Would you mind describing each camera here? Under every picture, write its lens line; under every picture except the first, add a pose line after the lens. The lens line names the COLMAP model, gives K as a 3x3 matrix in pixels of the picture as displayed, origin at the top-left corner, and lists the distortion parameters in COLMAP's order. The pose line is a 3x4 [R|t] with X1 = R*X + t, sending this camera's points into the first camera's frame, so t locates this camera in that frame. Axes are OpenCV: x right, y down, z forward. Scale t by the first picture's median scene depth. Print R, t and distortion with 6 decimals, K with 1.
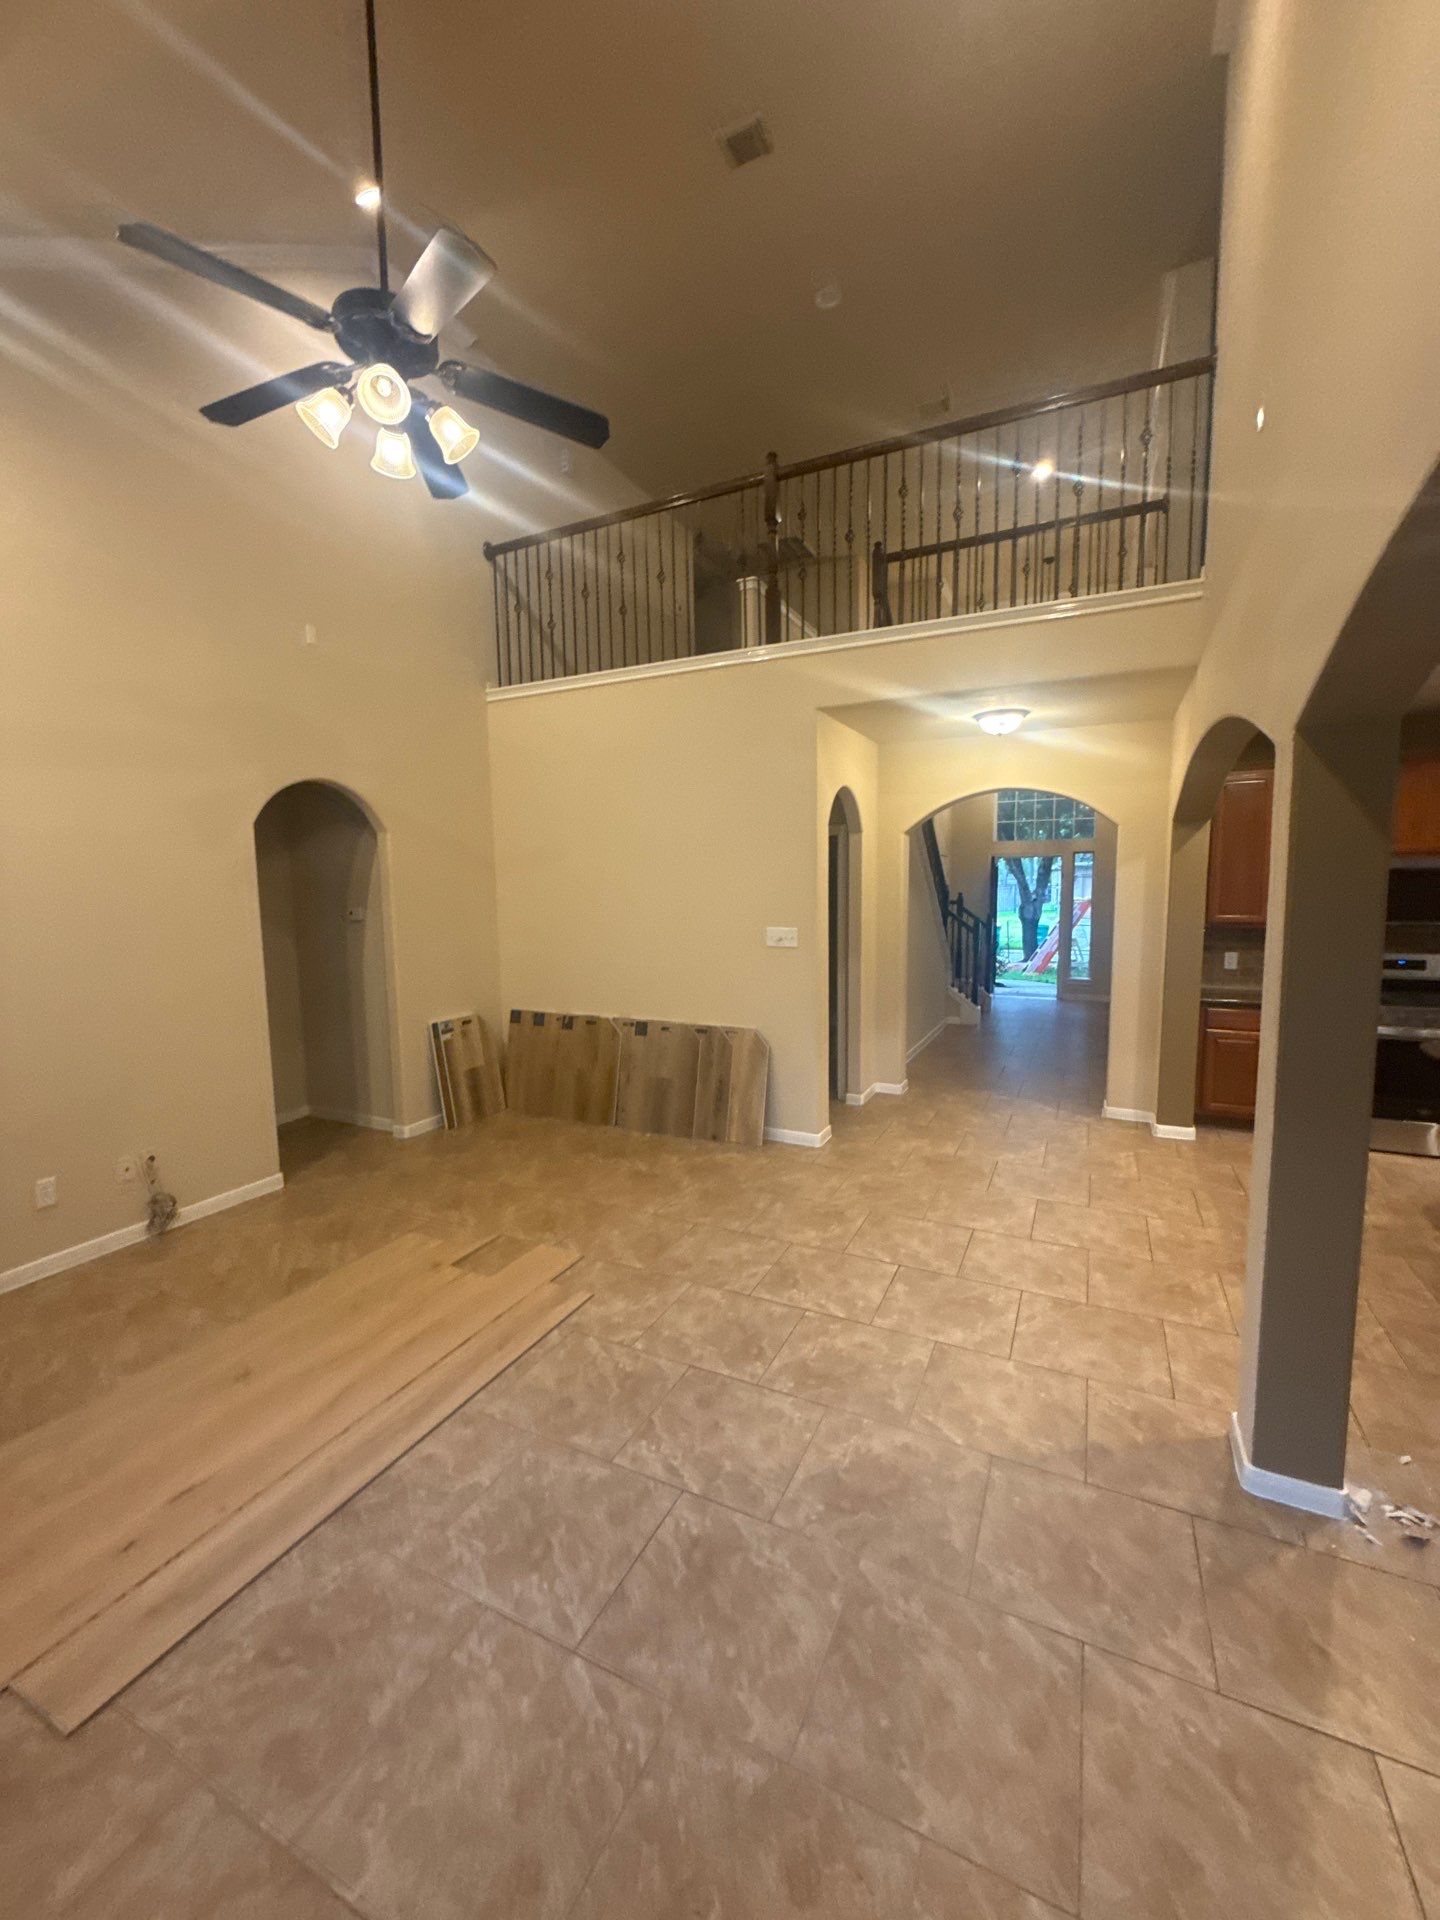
lens RADIAL K [[766.3, 0, 722.6], [0, 766.3, 960.9], [0, 0, 1]] dist [-0.002085, 0.000147]
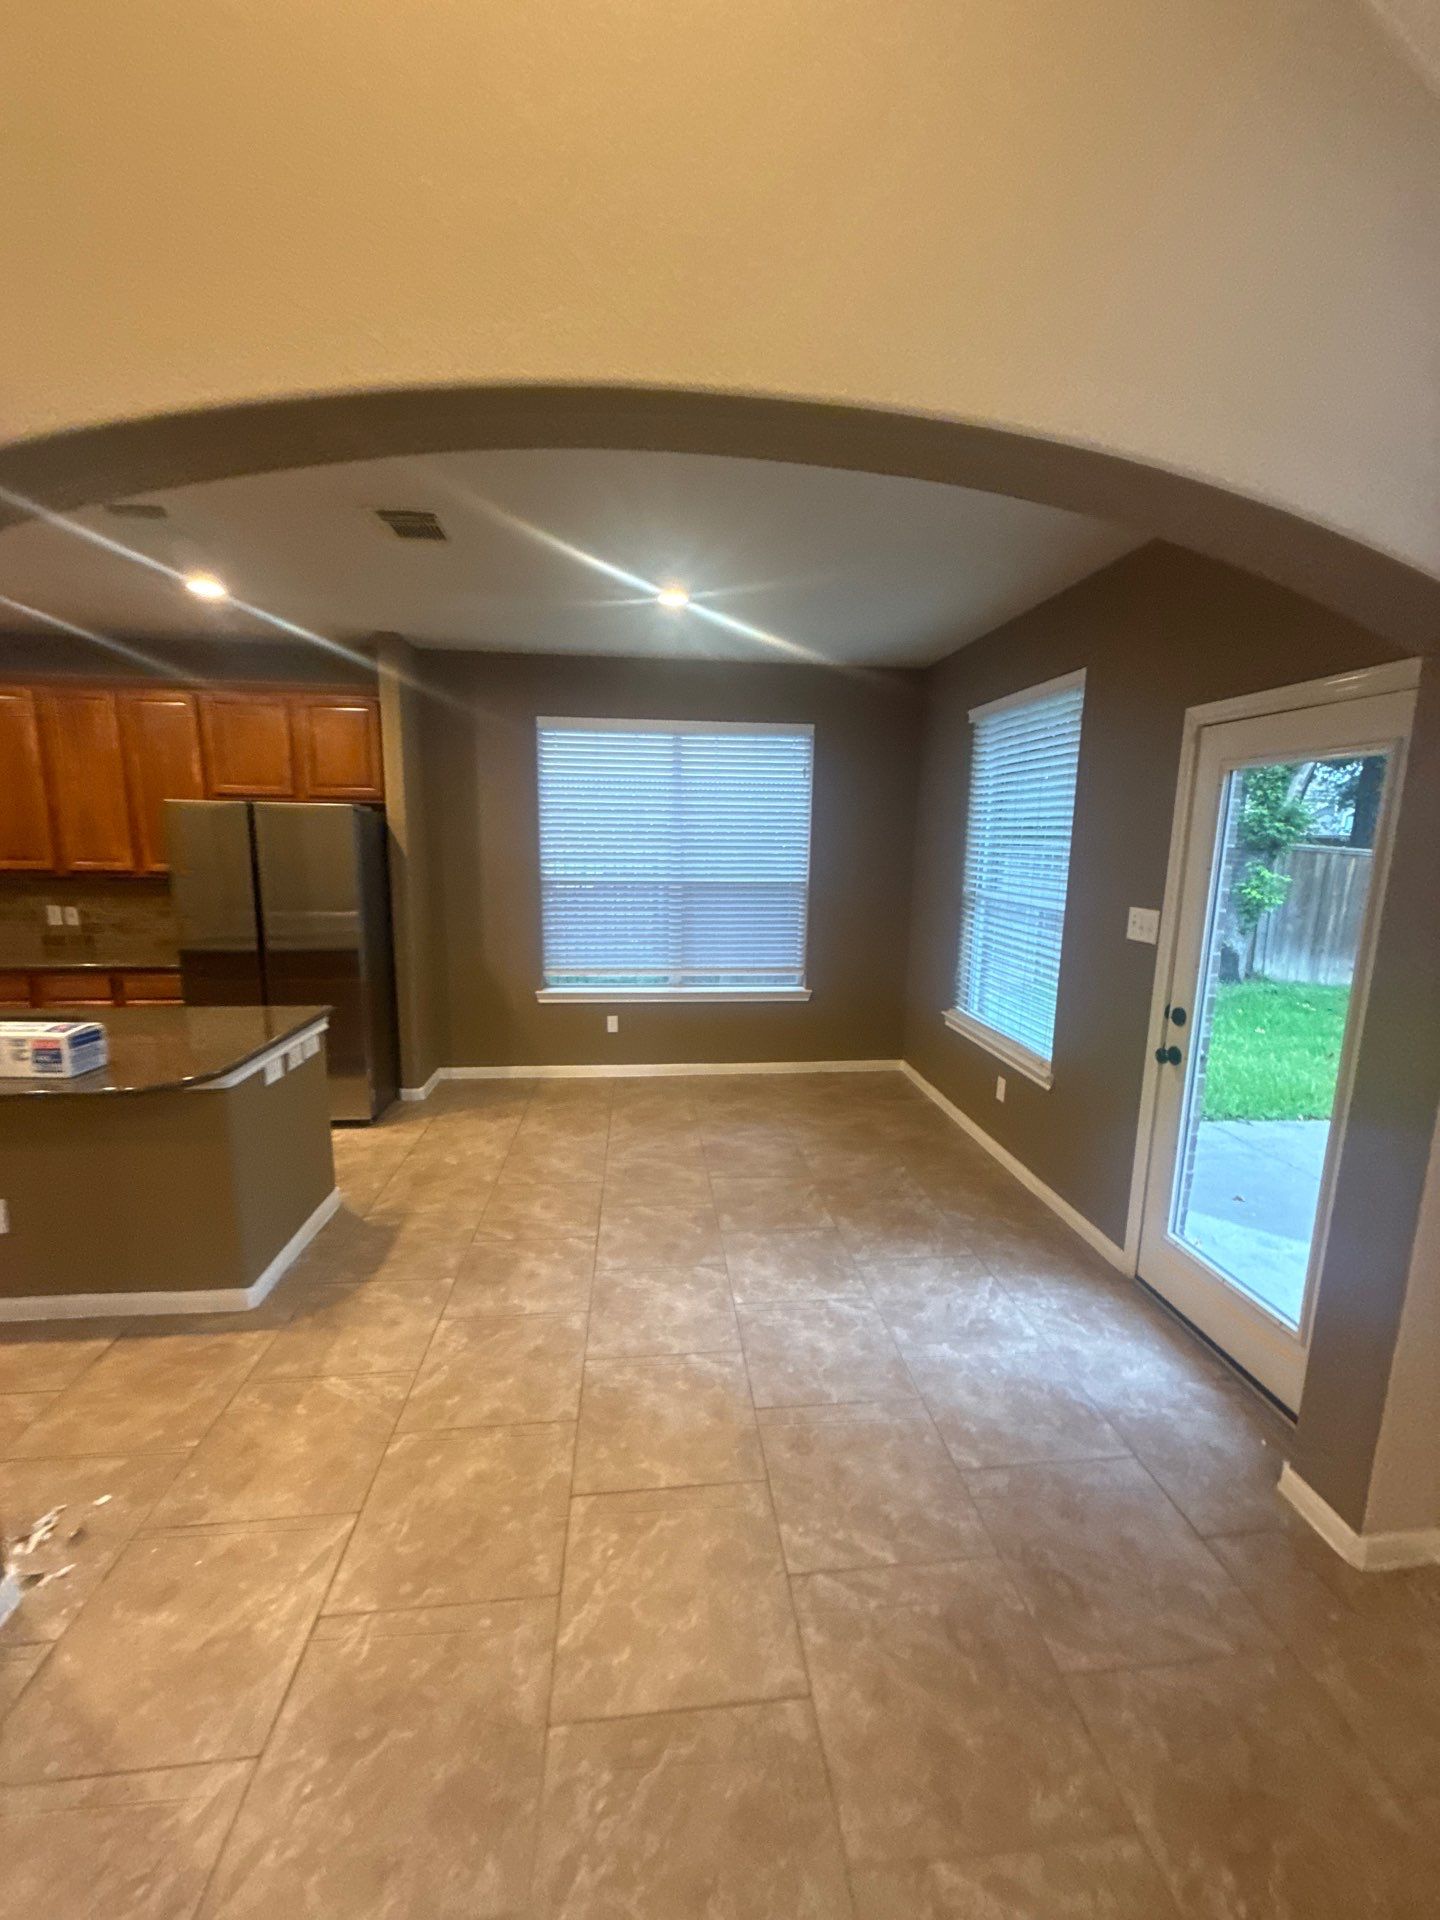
lens RADIAL K [[766.3, 0, 722.6], [0, 766.3, 960.9], [0, 0, 1]] dist [-0.002085, 0.000147]
pose [[-0.531509, -0.134134, 0.836365, -0.105095], [0.077953, 0.975447, 0.205979, -0.026258], [-0.843458, 0.174677, -0.508003, 0.380416]]
